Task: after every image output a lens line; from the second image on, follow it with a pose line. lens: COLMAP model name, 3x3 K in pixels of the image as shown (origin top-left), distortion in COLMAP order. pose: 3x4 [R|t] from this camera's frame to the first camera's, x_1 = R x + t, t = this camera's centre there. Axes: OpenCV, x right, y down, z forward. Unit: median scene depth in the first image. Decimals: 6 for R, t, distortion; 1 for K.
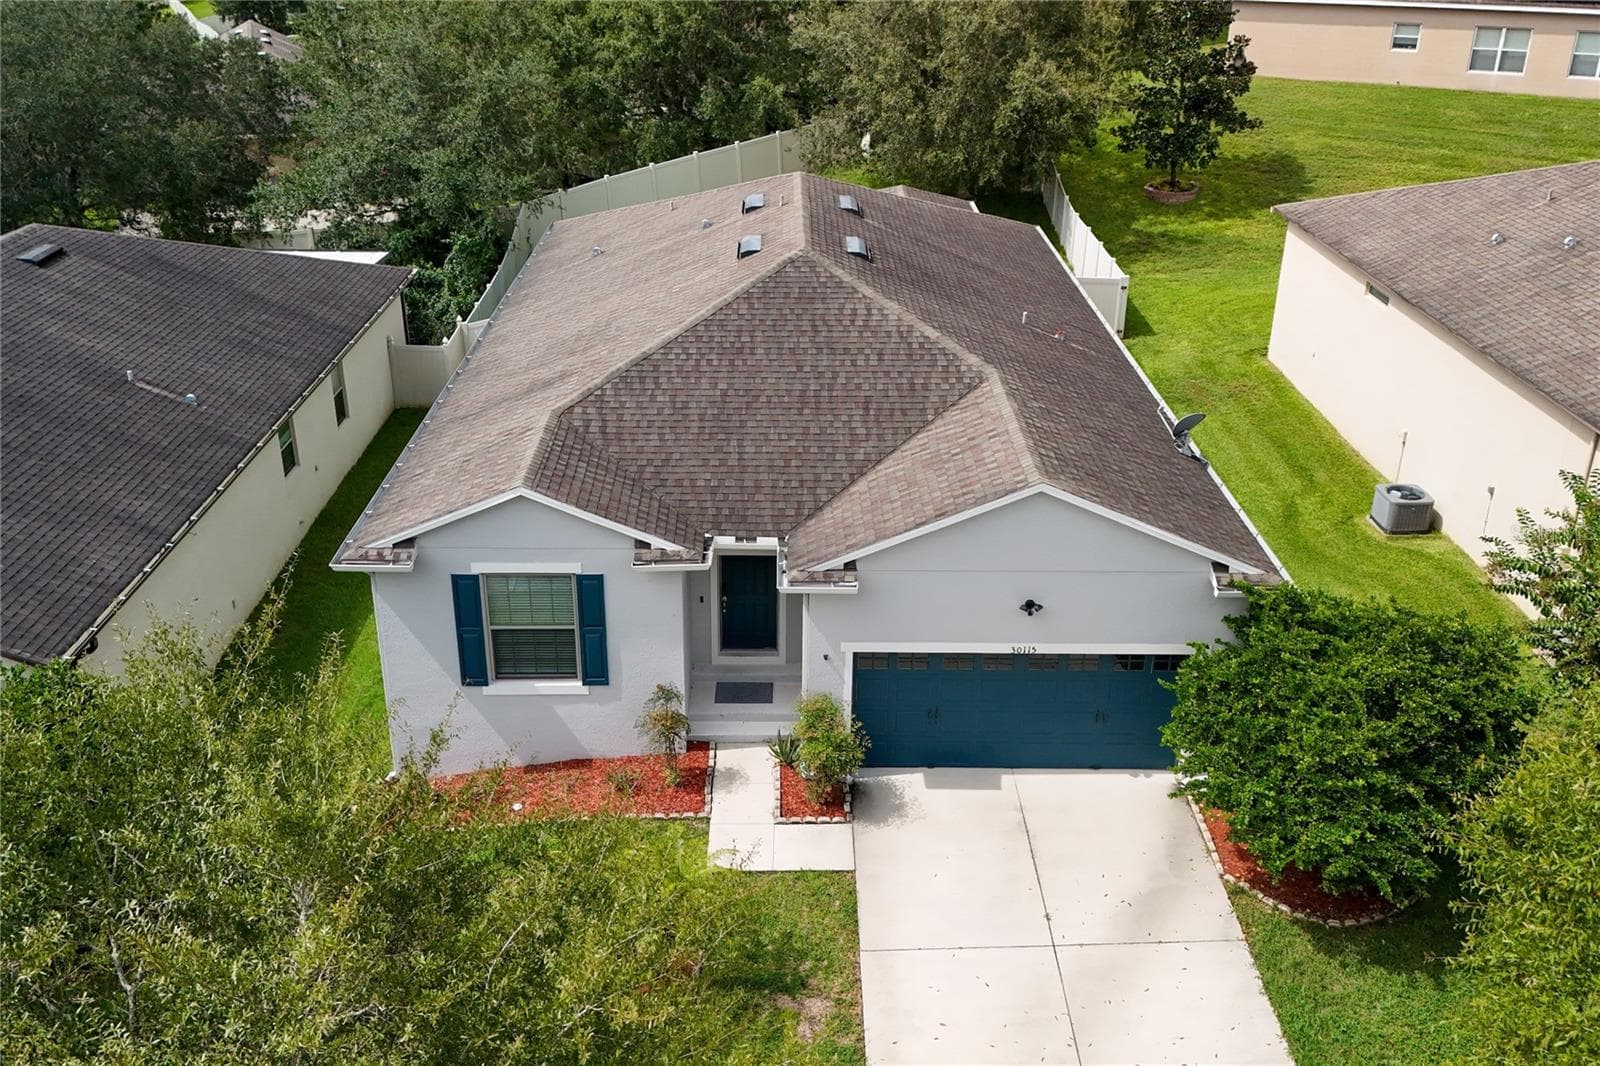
lens RADIAL K [[1420.9, 0, 815.0], [0, 1420.9, 477.4], [0, 0, 1]] dist [0.044466, 0.000204]
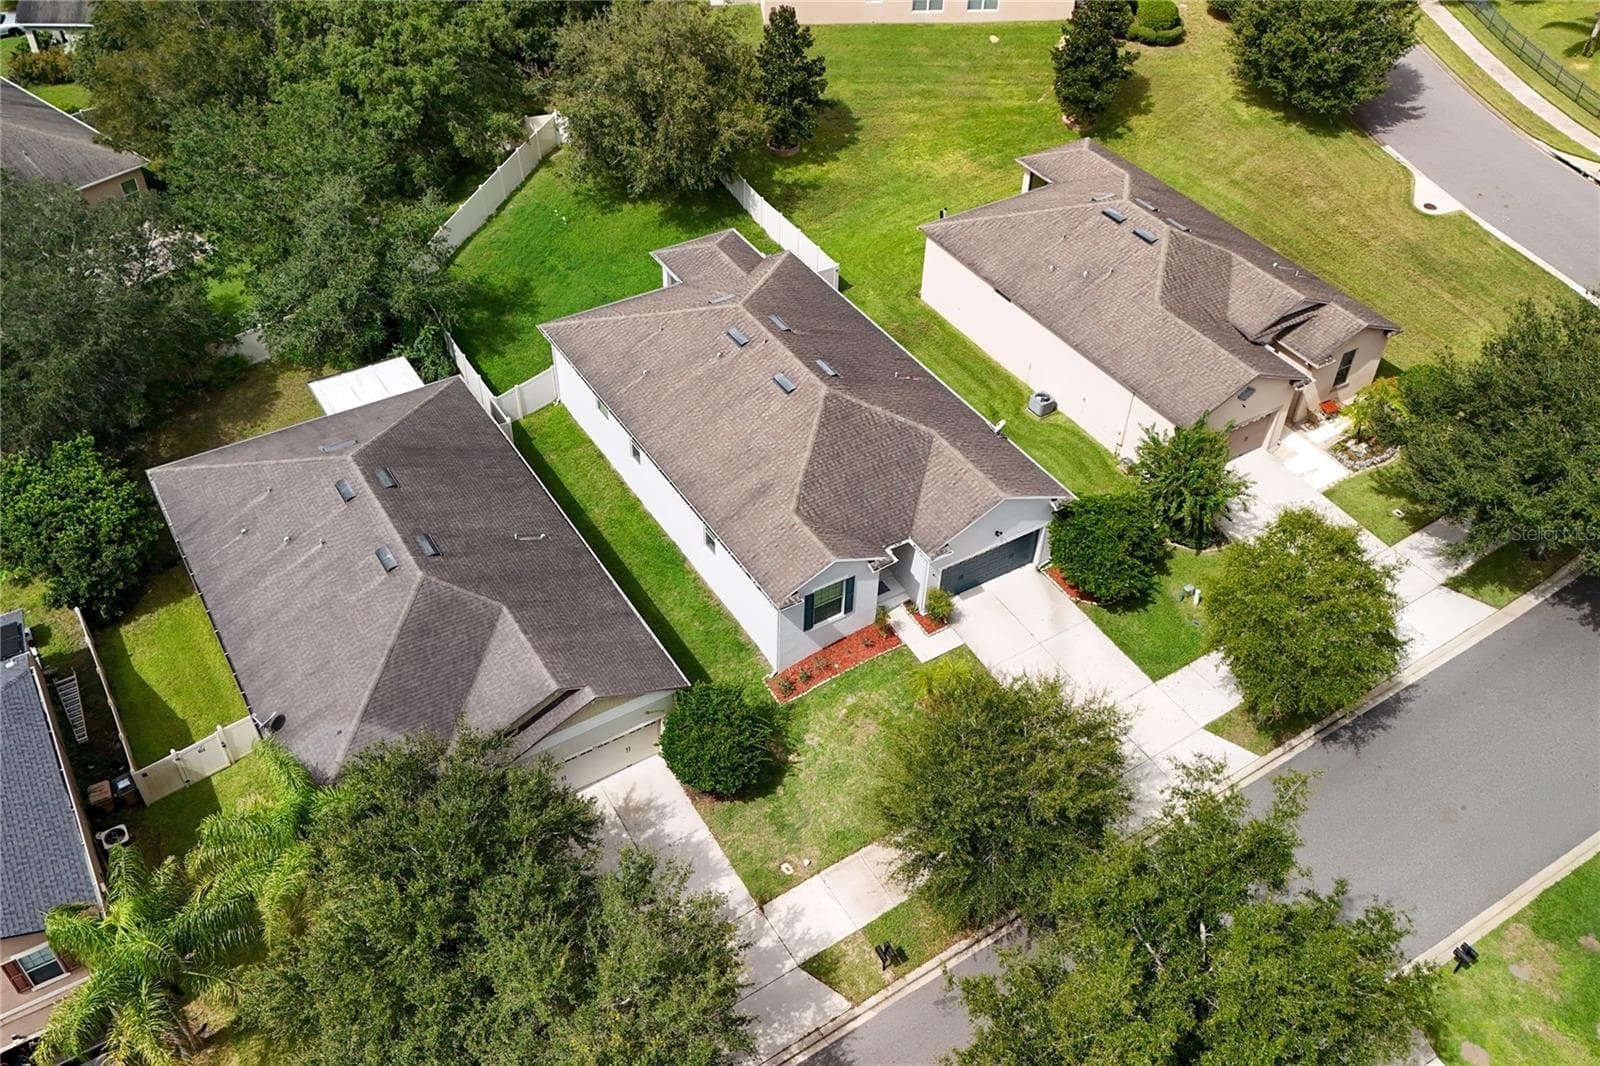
lens RADIAL K [[1370.0, 0, 797.4], [0, 1370.0, 528.0], [0, 0, 1]] dist [0.069162, -0.008044]
pose [[0.862476, -0.335692, 0.378742, -0.763137], [0.190392, 0.908597, 0.371755, -0.631081], [-0.468919, -0.248521, 0.847557, -0.681760]]
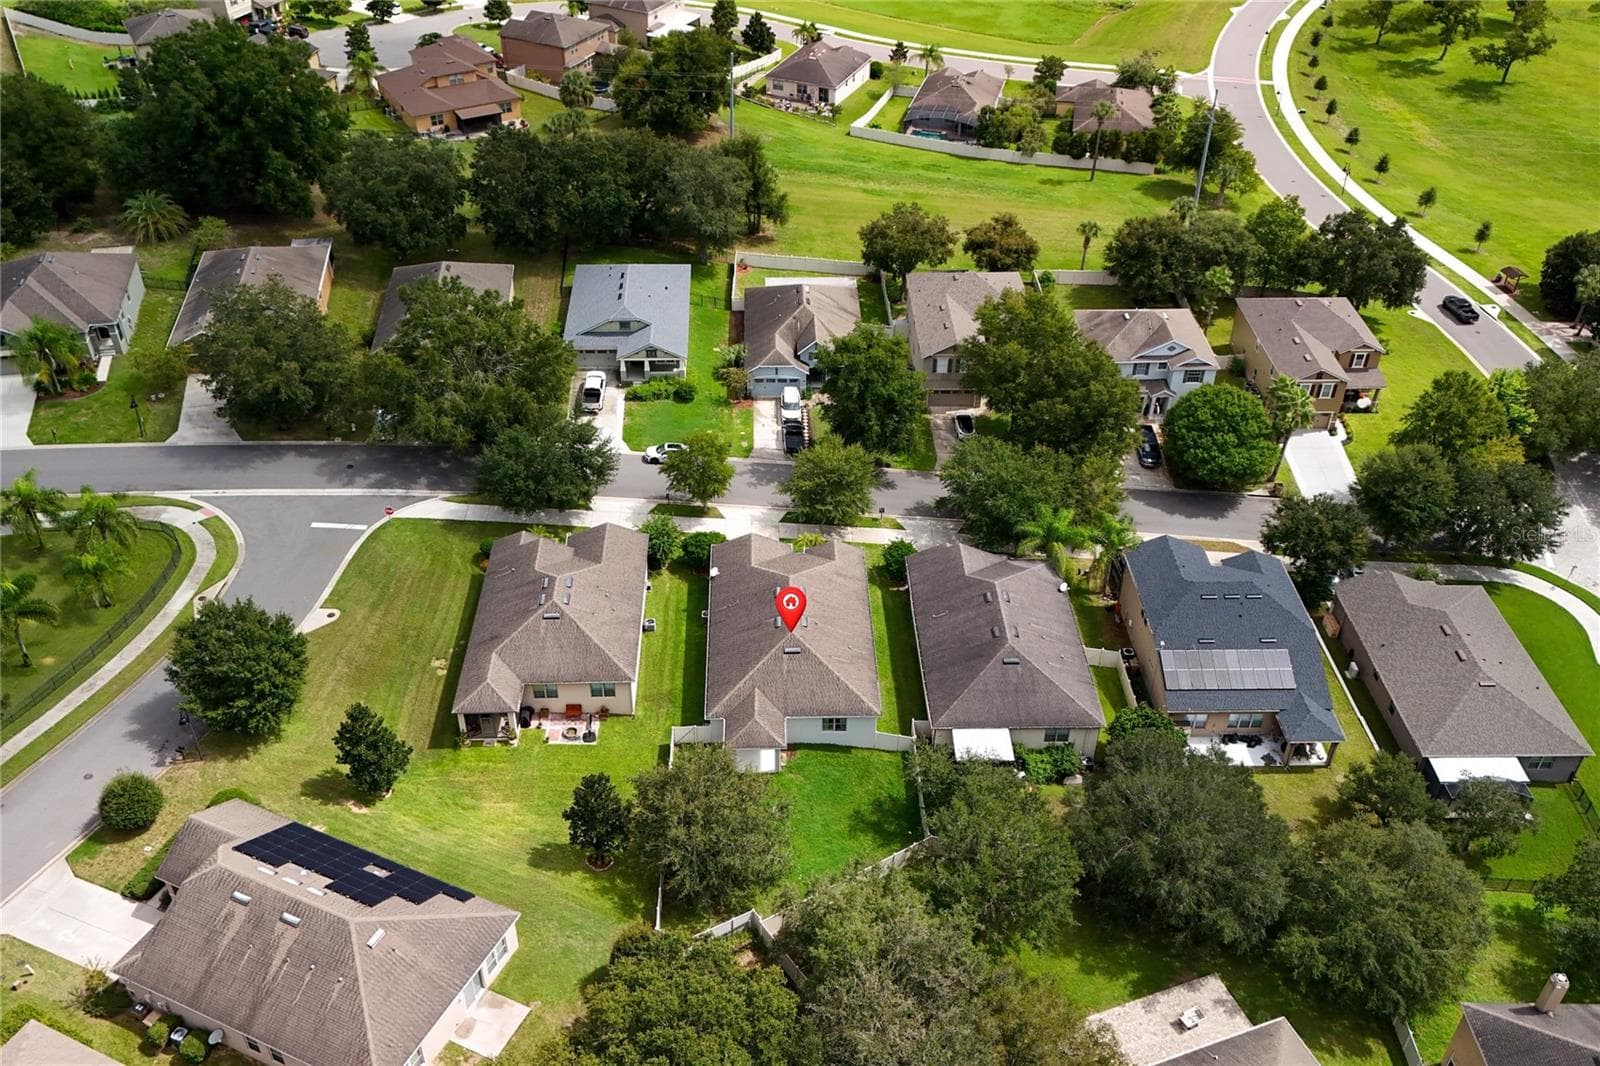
lens RADIAL K [[1441.3, 0, 800.0], [0, 1441.3, 533.0], [0, 0, 1]] dist [0.073758, -0.083425]
pose [[-0.999812, -0.008238, -0.017571, 0.036977], [-0.019321, 0.507518, 0.861425, -3.476826], [0.001821, 0.861602, -0.507581, 2.676416]]
